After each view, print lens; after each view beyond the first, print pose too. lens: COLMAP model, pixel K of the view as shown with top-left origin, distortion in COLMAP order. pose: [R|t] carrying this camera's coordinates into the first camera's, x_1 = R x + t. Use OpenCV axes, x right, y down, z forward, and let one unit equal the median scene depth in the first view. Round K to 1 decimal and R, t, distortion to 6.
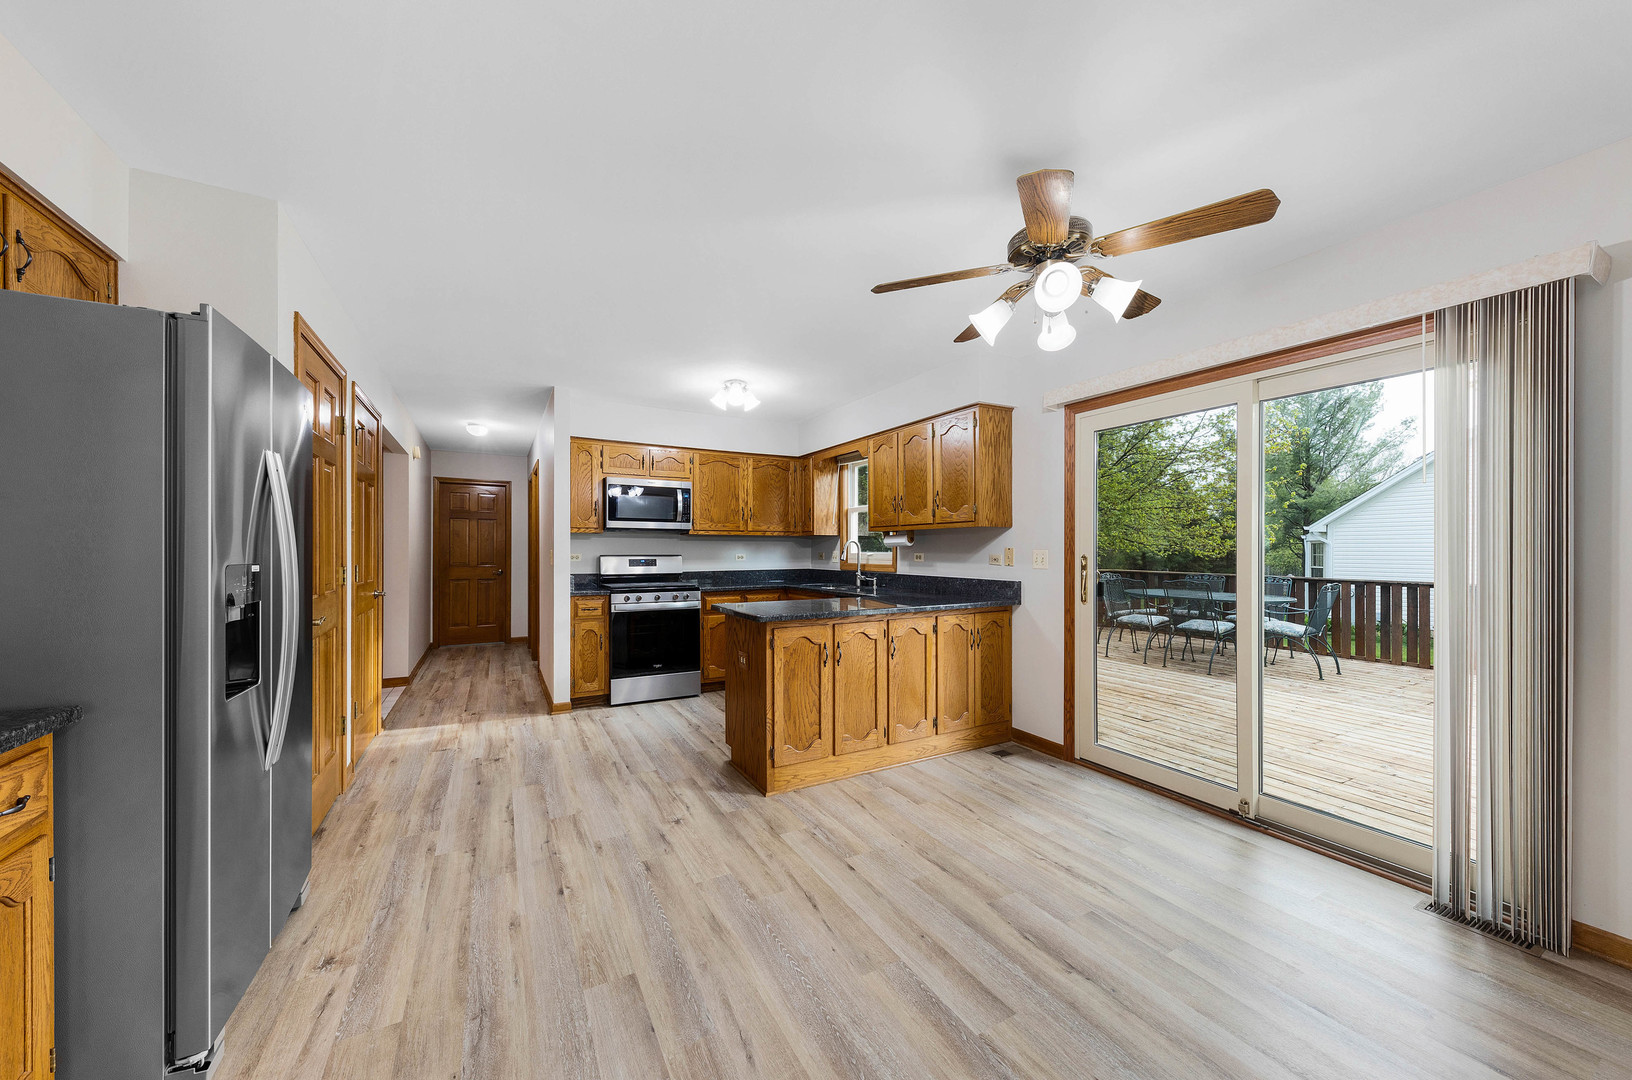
lens RADIAL K [[589.6, 0, 858.7], [0, 589.6, 552.8], [0, 0, 1]] dist [0.011741, -0.001628]
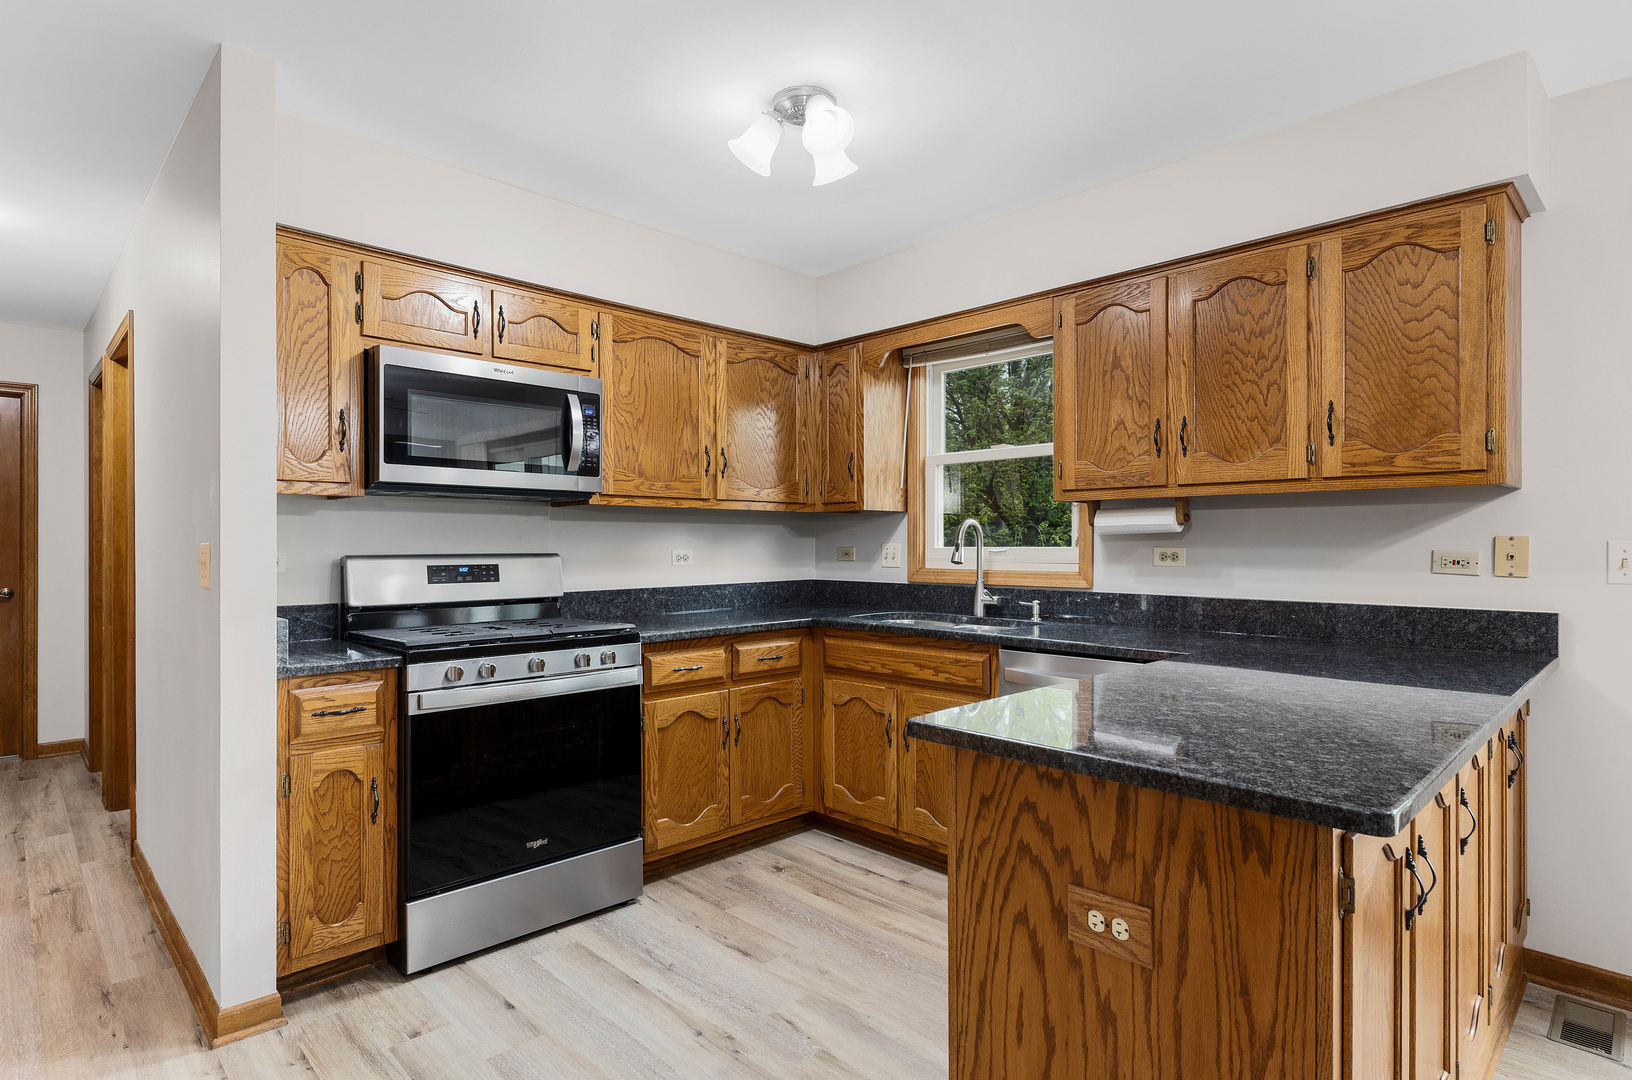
lens RADIAL K [[773.6, 0, 879.7], [0, 773.6, 547.1], [0, 0, 1]] dist [0.003784, -0.000016]
pose [[0.954730, -0.003581, 0.297452, -0.285580], [0.003444, 0.999994, 0.000983, -0.001346], [-0.297454, 0.000086, 0.954736, 0.465314]]
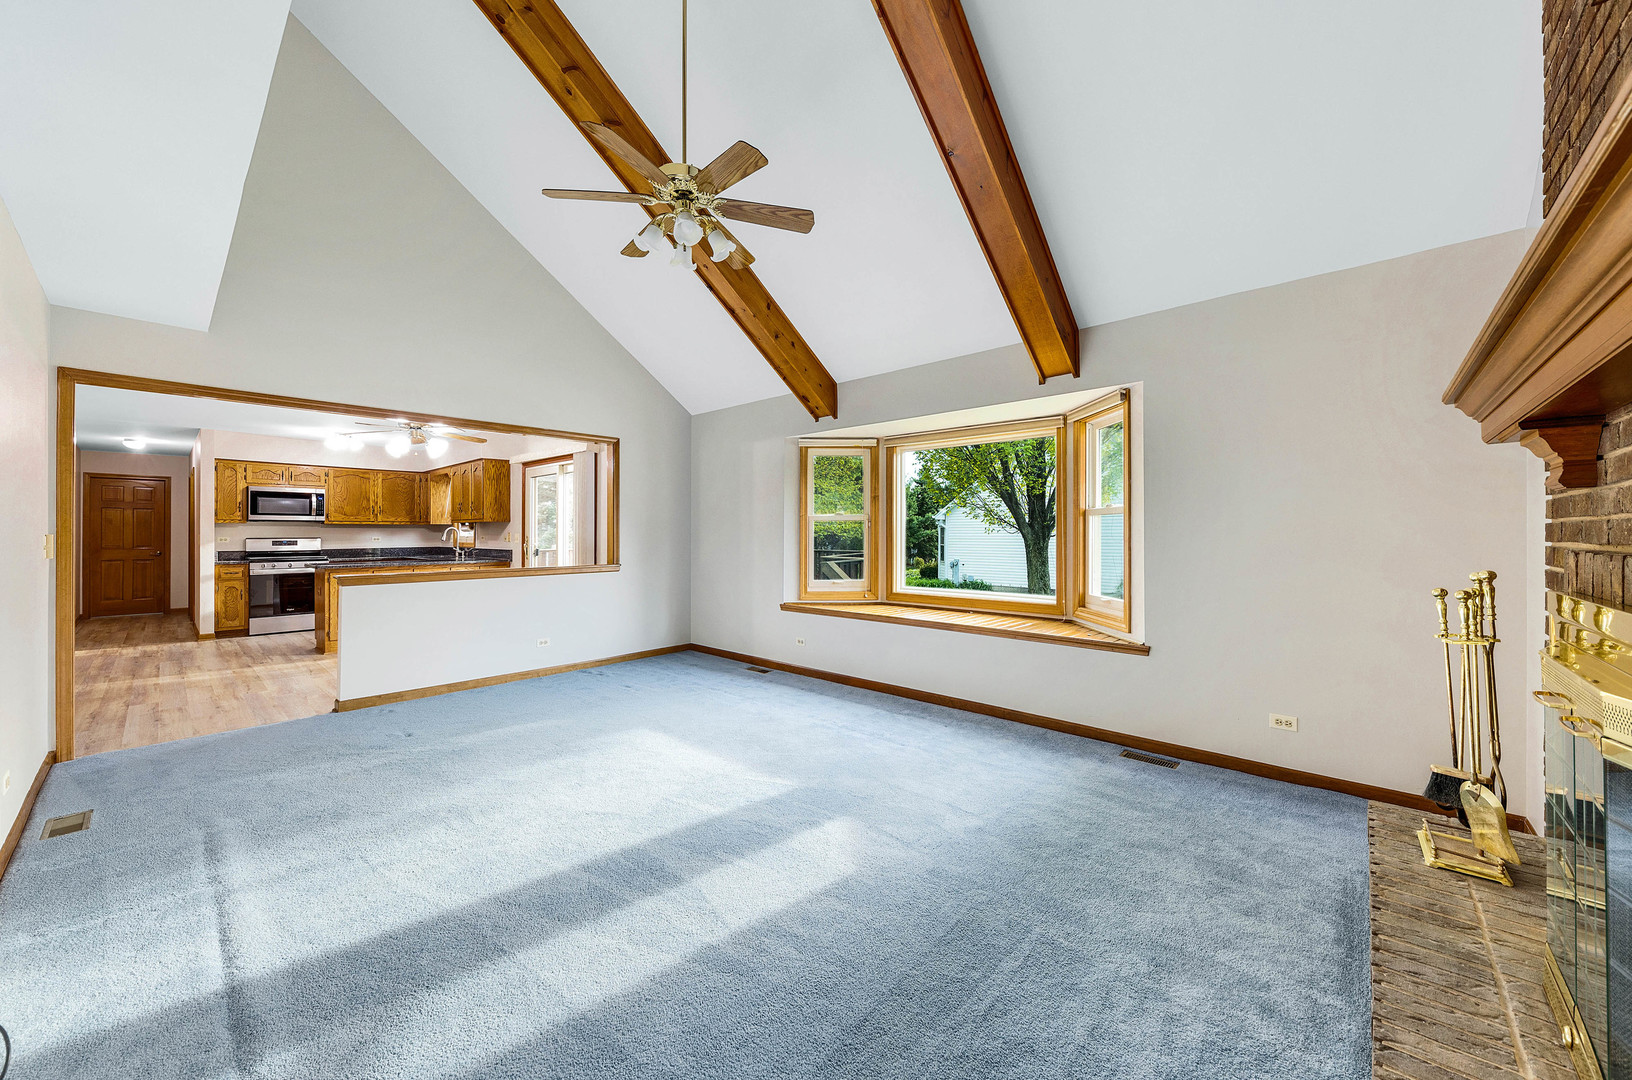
lens RADIAL K [[589.6, 0, 864.7], [0, 589.6, 534.4], [0, 0, 1]] dist [0.011741, -0.001628]
pose [[0.950982, -0.002937, 0.309231, 0.600811], [0.003809, 0.999990, -0.002215, 0.004148], [-0.309221, 0.003284, 0.950984, -0.935000]]
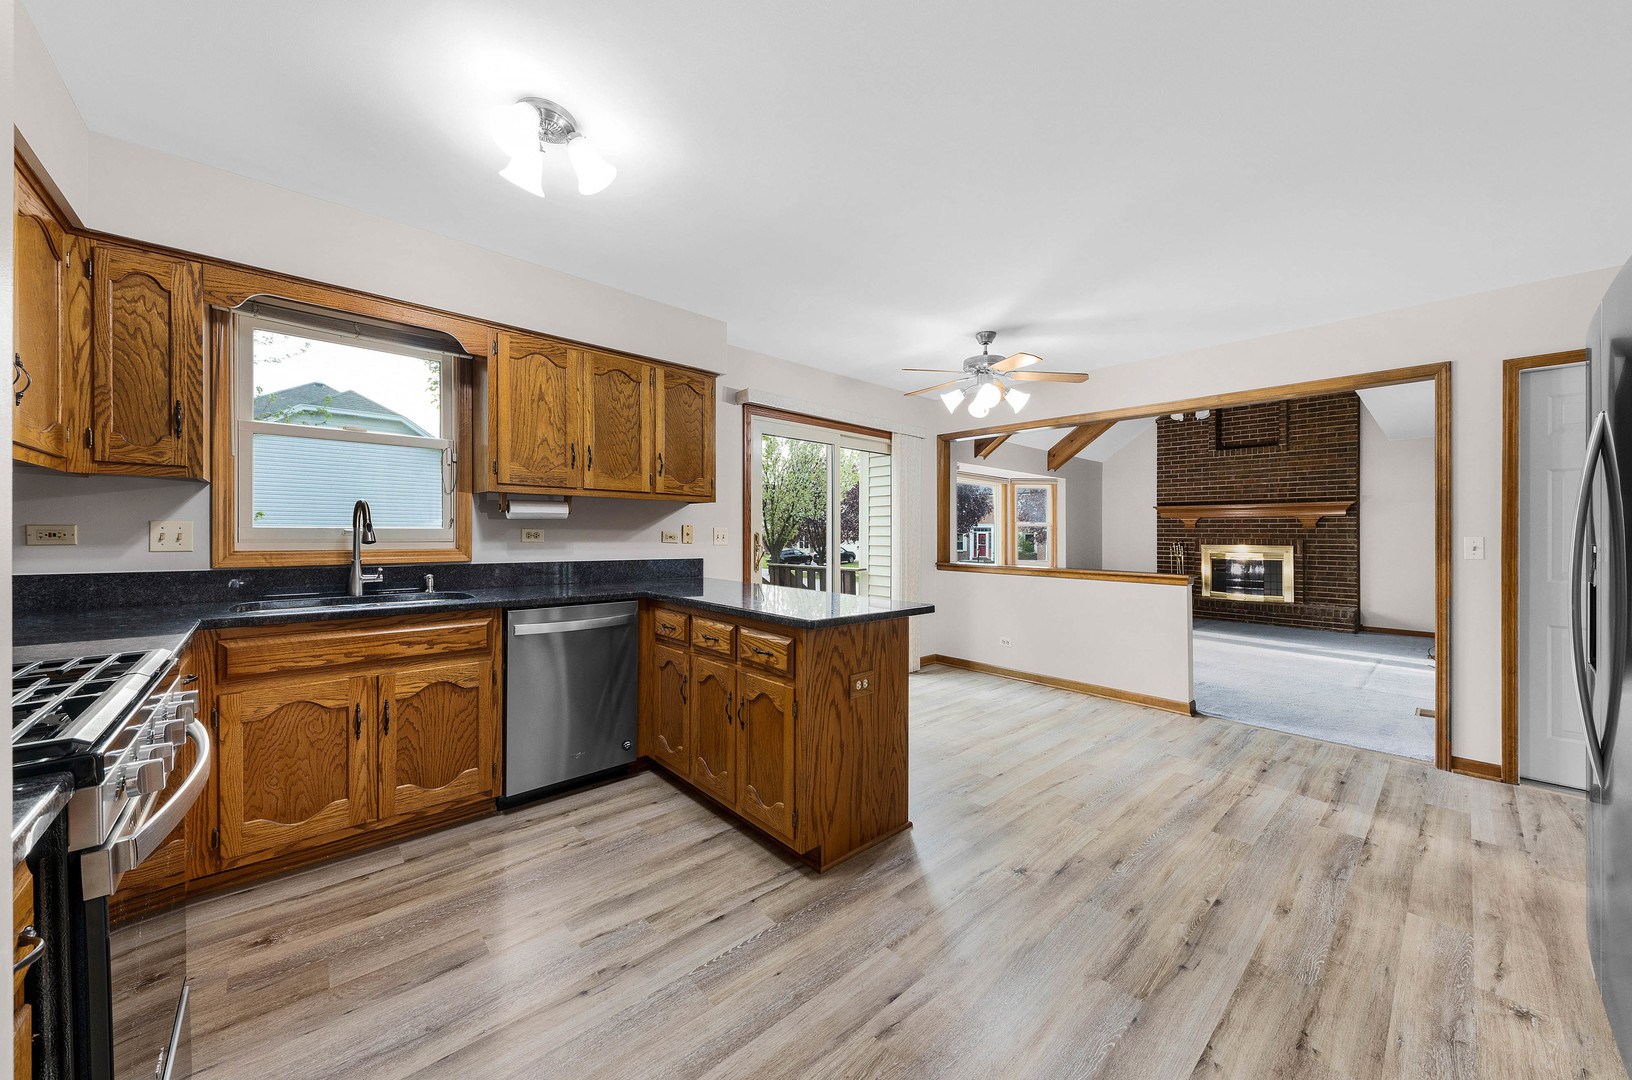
lens RADIAL K [[589.6, 0, 769.4], [0, 589.6, 525.5], [0, 0, 1]] dist [0.011741, -0.001628]
pose [[-0.159057, 0.006002, 0.987251, -0.579857], [-0.008025, 0.999941, -0.007372, -0.000688], [-0.987237, -0.009095, -0.158999, 0.815766]]
